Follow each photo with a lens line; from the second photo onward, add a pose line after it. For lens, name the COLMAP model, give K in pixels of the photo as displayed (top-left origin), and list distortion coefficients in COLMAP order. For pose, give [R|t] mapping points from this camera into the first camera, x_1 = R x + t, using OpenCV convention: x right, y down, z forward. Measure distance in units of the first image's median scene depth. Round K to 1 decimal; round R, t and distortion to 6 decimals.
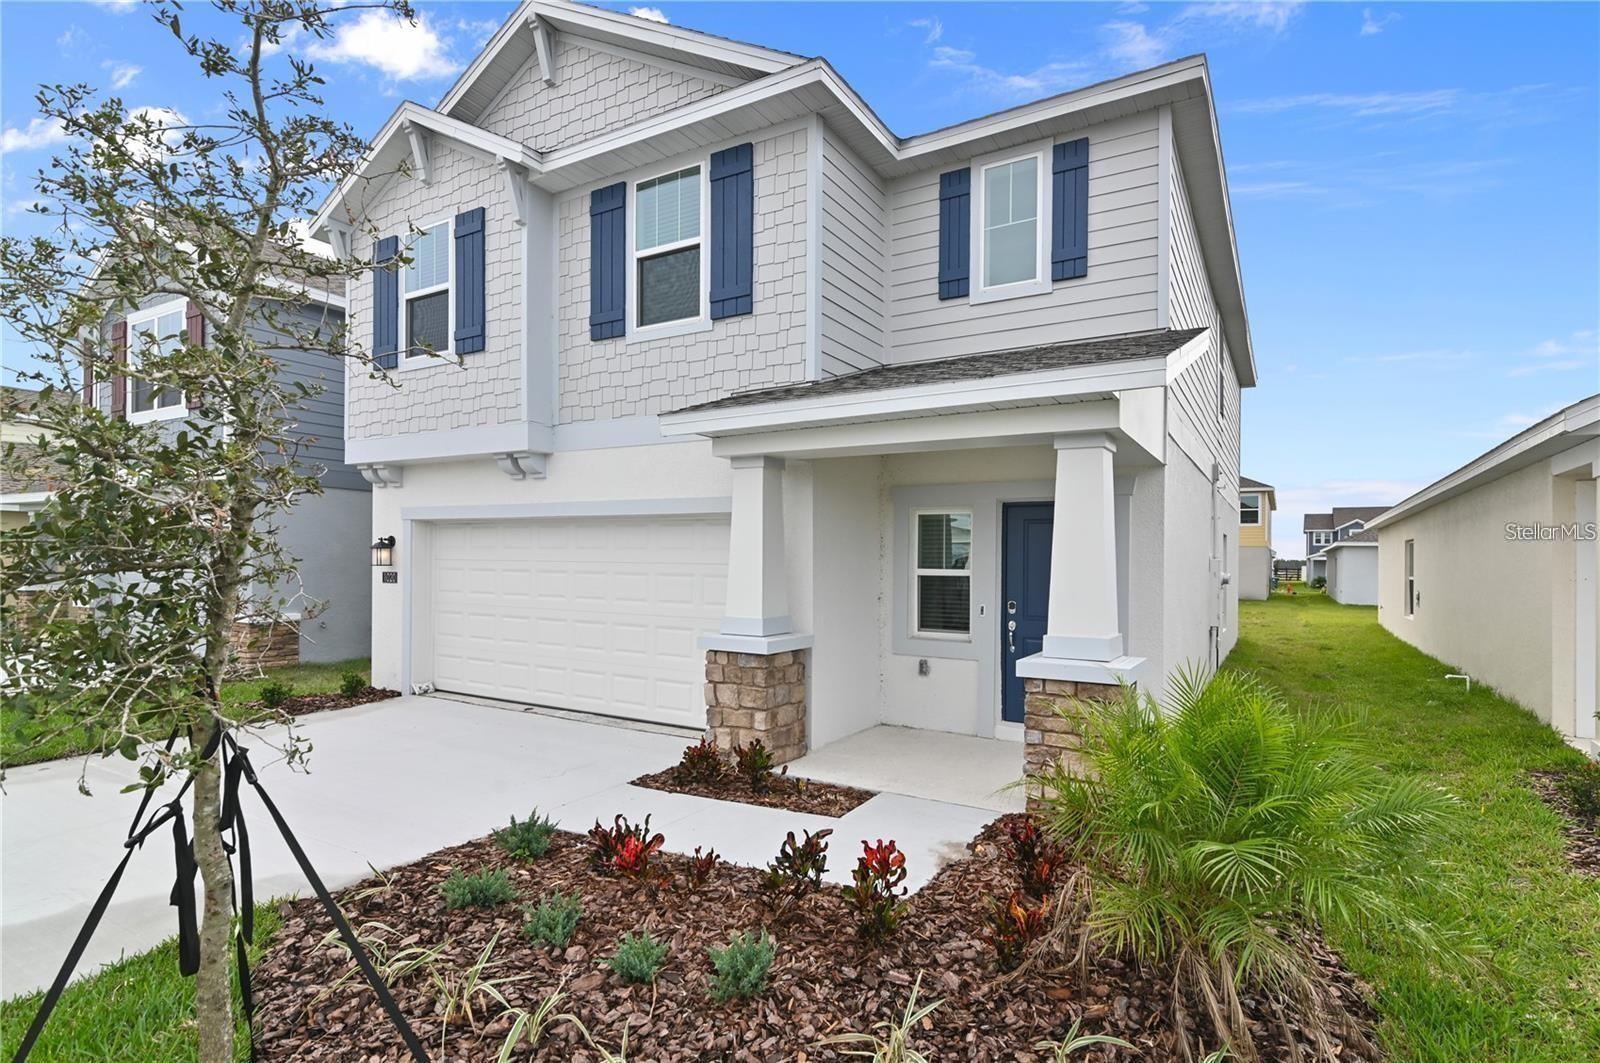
lens RADIAL K [[725.0, 0, 800.0], [0, 725.0, 531.5], [0, 0, 1]] dist [0.010348, -0.000054]
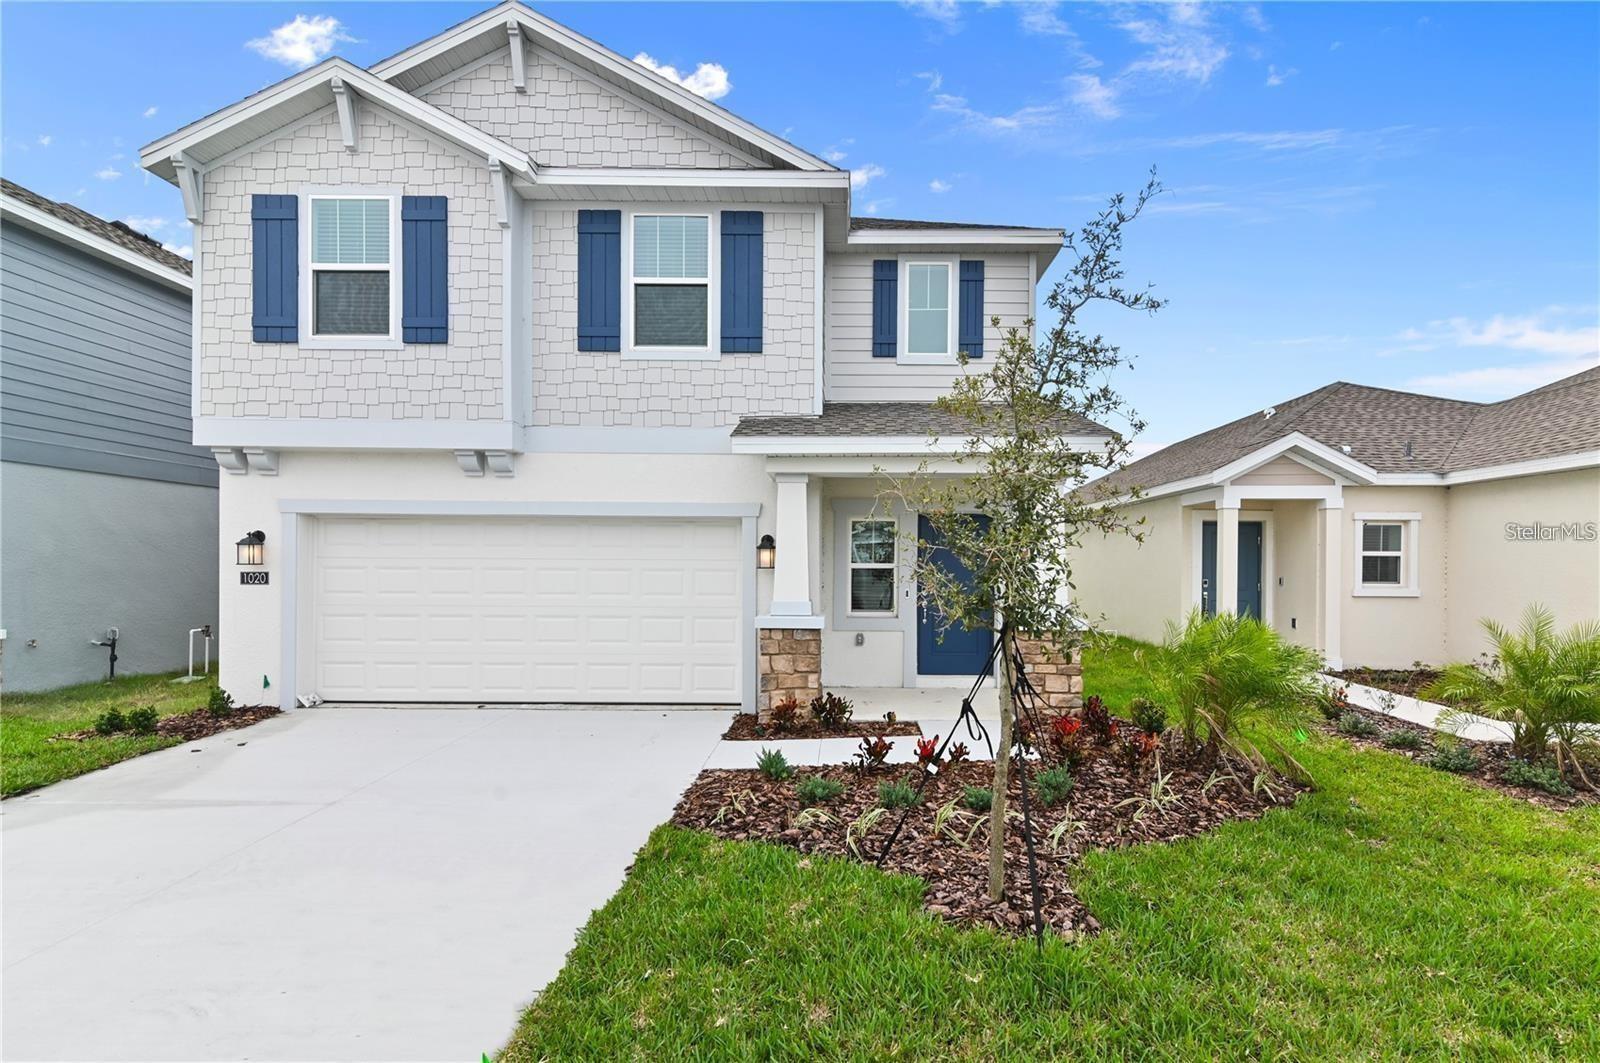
lens RADIAL K [[725.0, 0, 800.0], [0, 725.0, 531.5], [0, 0, 1]] dist [0.010348, -0.000054]
pose [[0.892230, 0.013624, 0.451376, -0.492430], [-0.014393, 0.999895, -0.001731, -0.000753], [-0.451352, -0.004952, 0.892332, -0.099886]]
